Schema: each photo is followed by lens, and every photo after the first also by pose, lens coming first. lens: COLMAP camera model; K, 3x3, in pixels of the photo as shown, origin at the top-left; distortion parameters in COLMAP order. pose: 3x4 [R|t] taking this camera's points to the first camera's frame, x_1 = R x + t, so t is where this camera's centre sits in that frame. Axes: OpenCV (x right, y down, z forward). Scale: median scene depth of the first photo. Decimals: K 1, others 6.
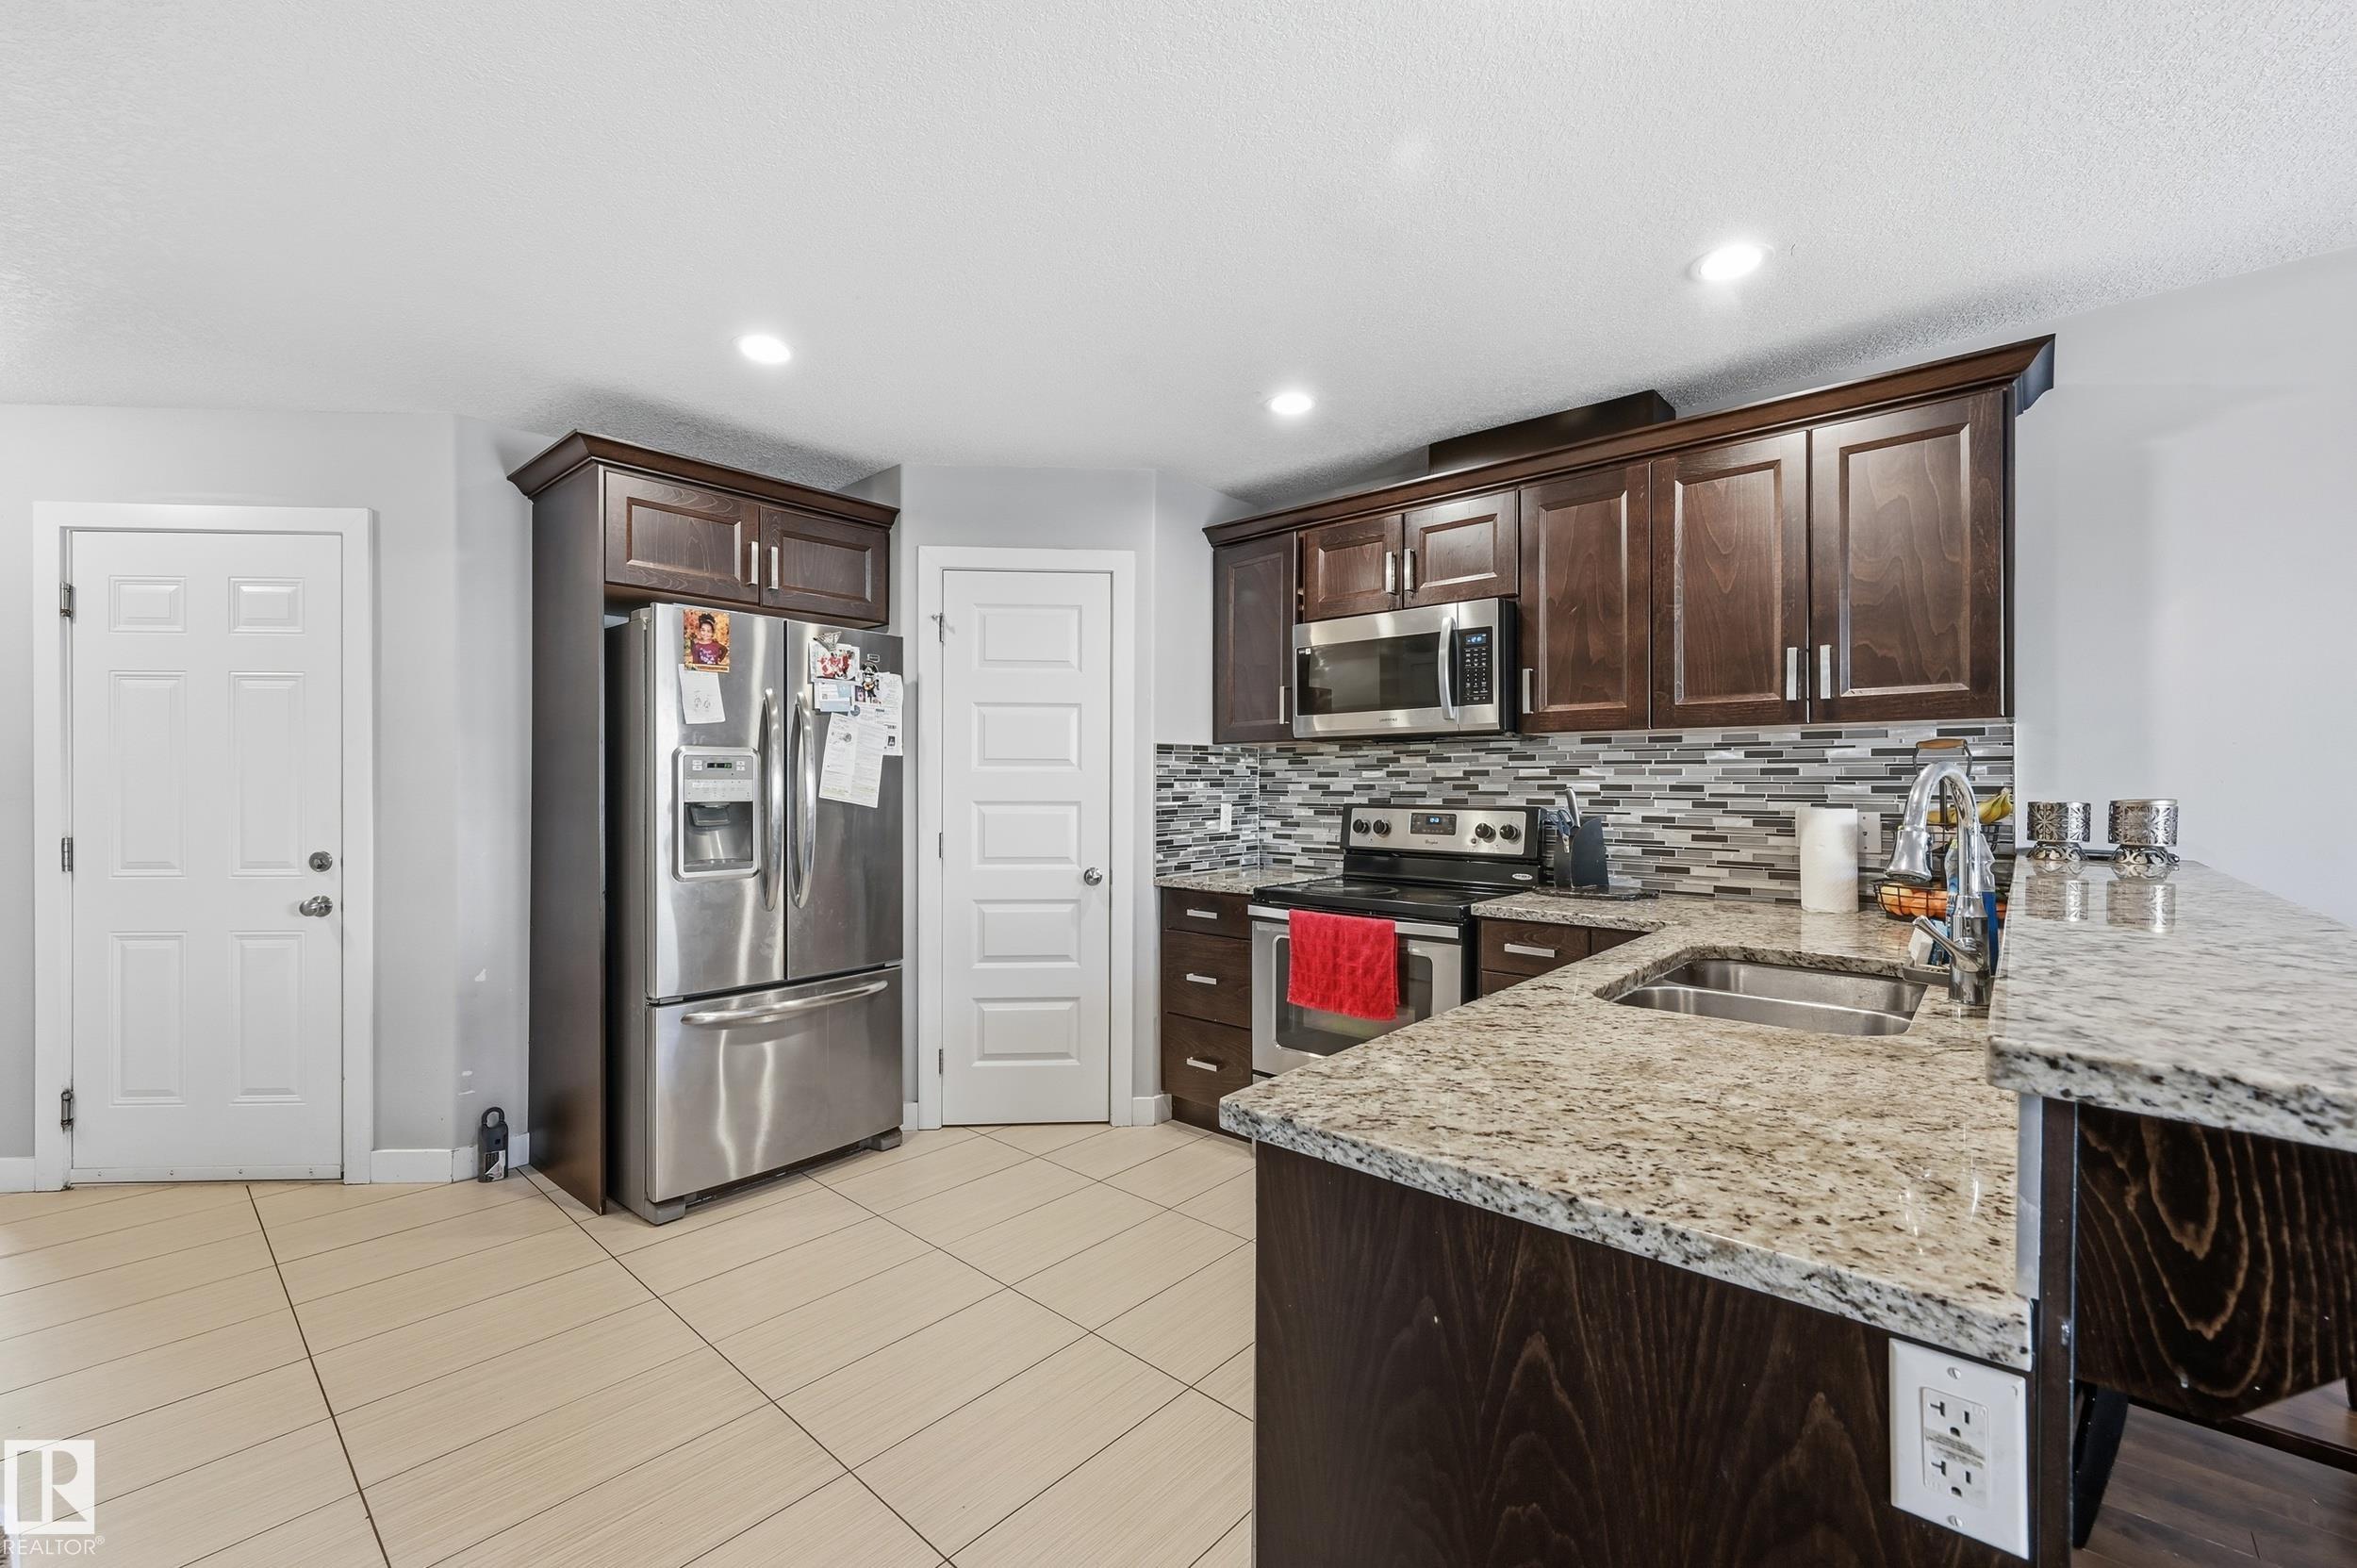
lens RADIAL K [[966.9, 0, 1172.1], [0, 966.9, 780.1], [0, 0, 1]] dist [0.000674, 0.000063]
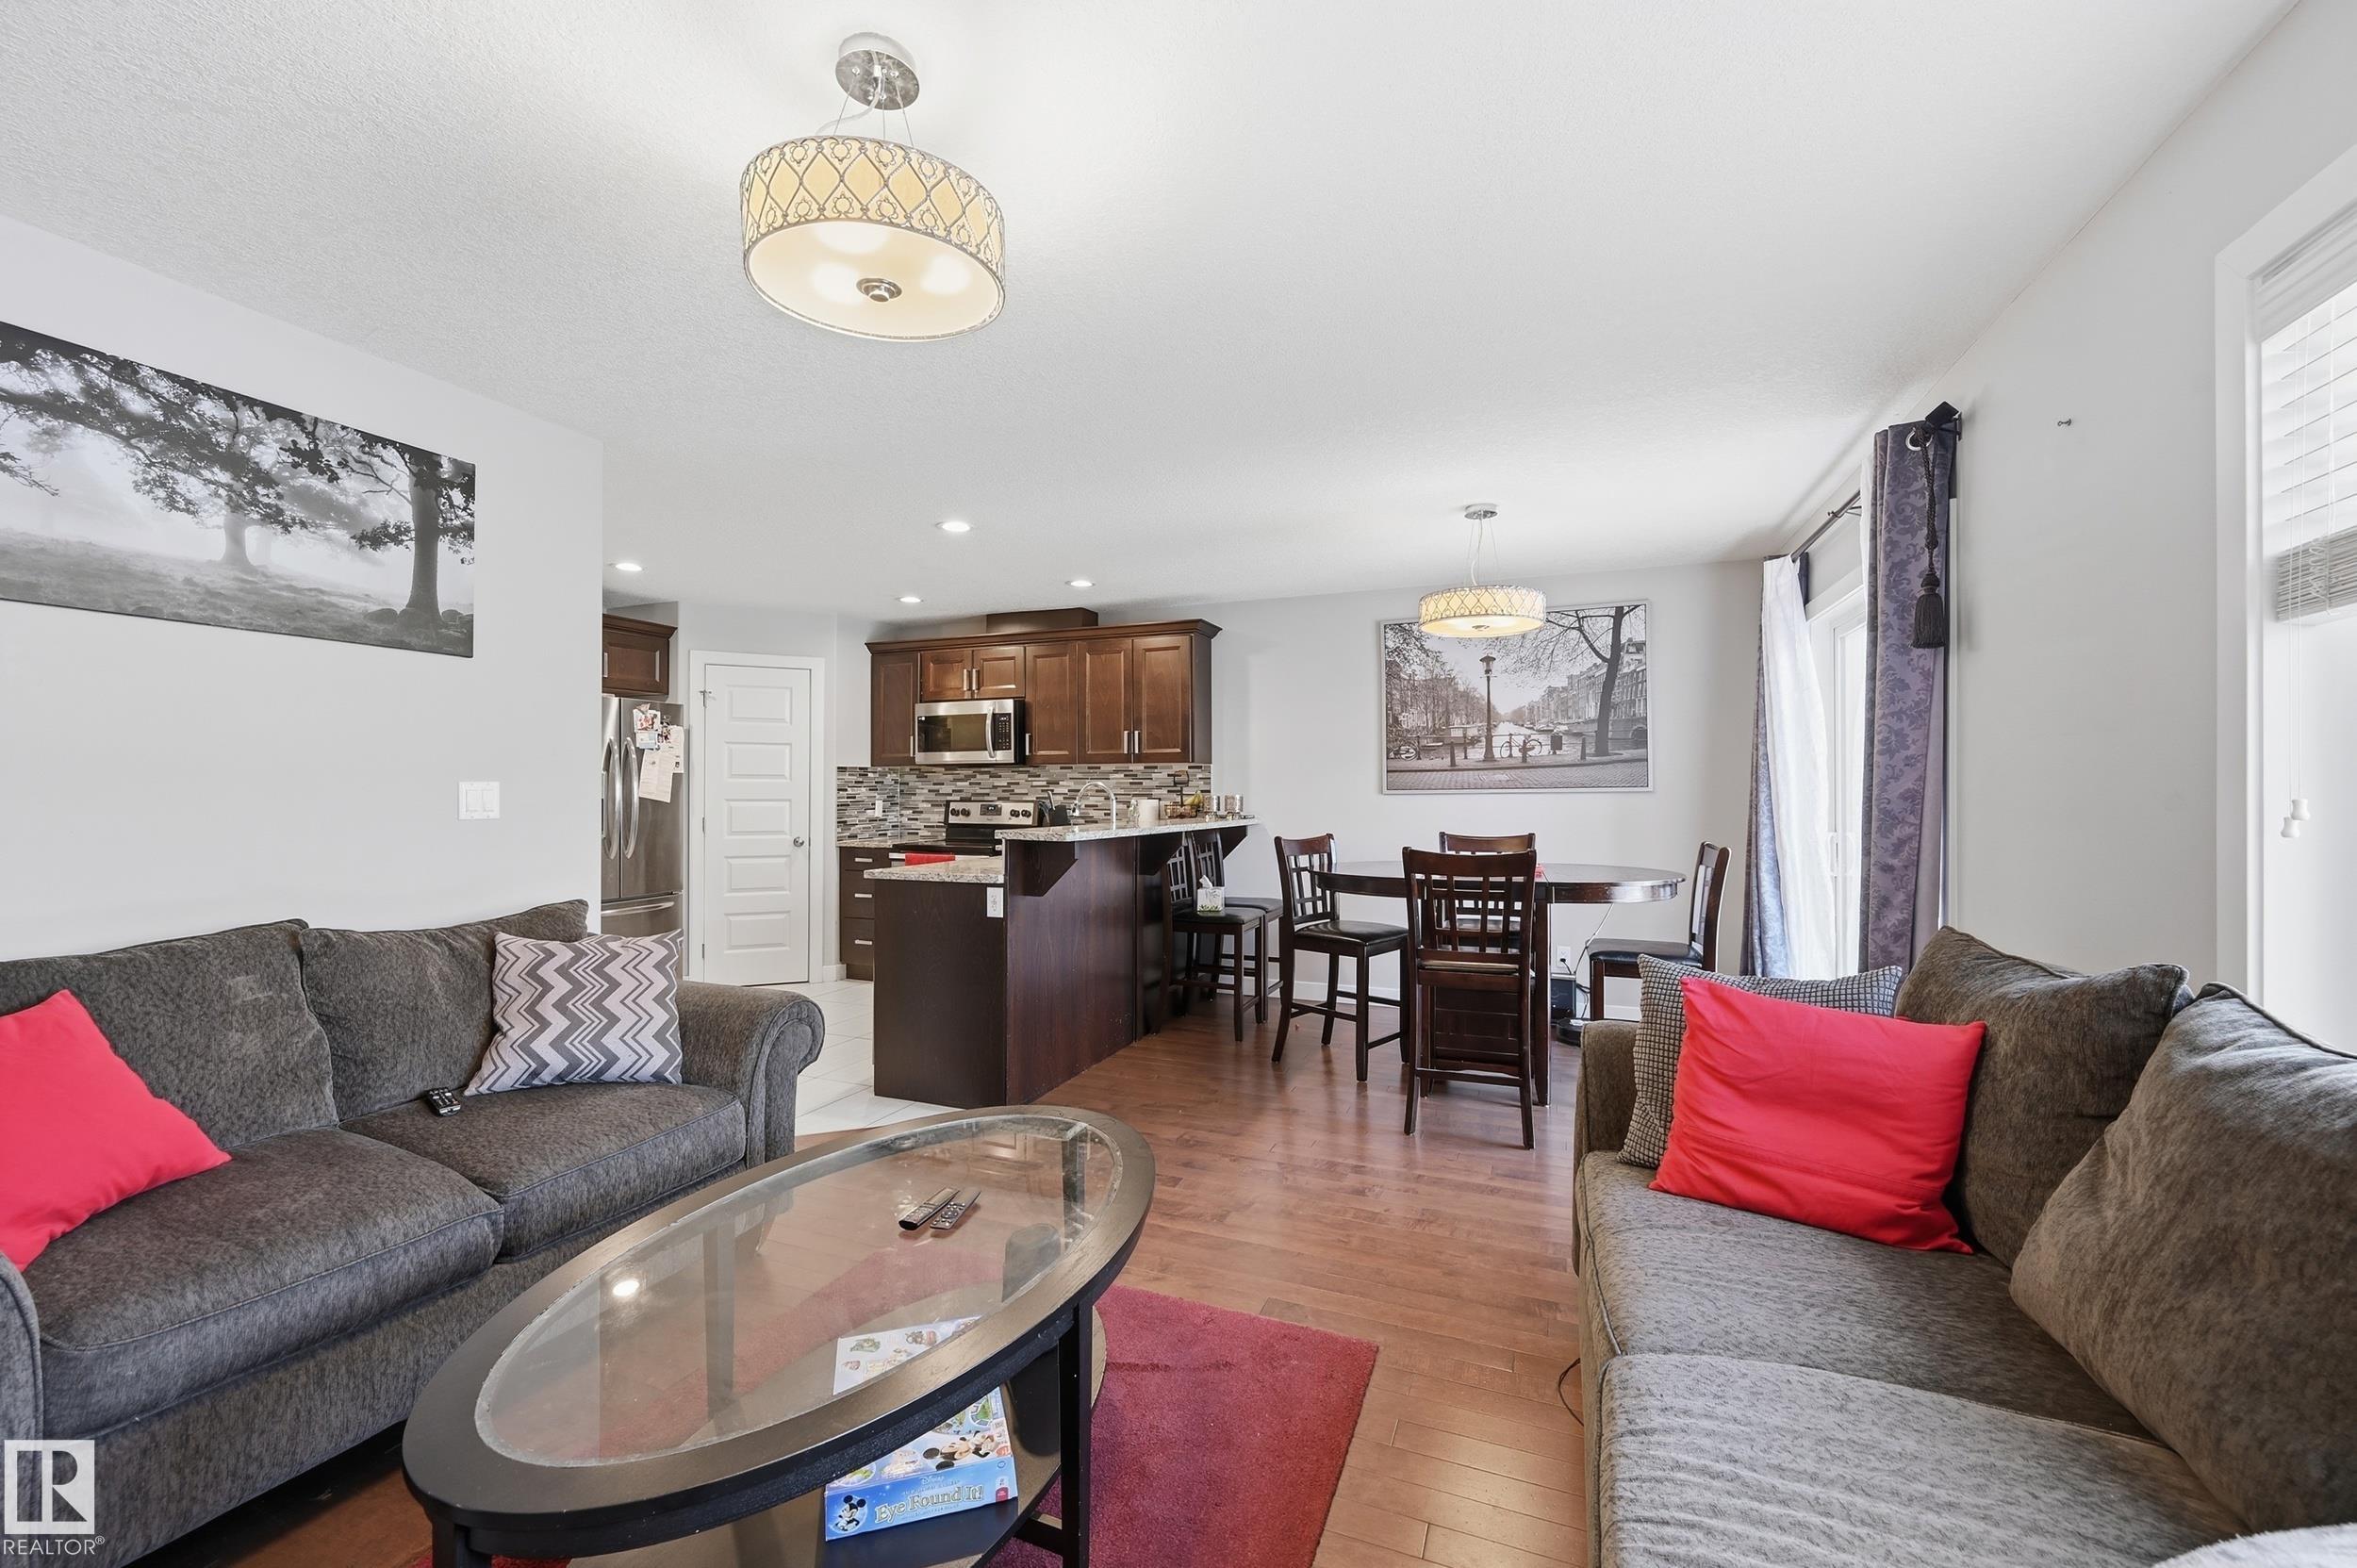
lens RADIAL K [[938.7, 0, 1172.0], [0, 938.7, 785.7], [0, 0, 1]] dist [-0.000103, -0.000005]
pose [[0.942716, 0.001534, 0.333591, -0.012071], [-0.001446, 0.999999, -0.000511, -0.002502], [-0.333592, -0.000001, 0.942718, -0.863142]]
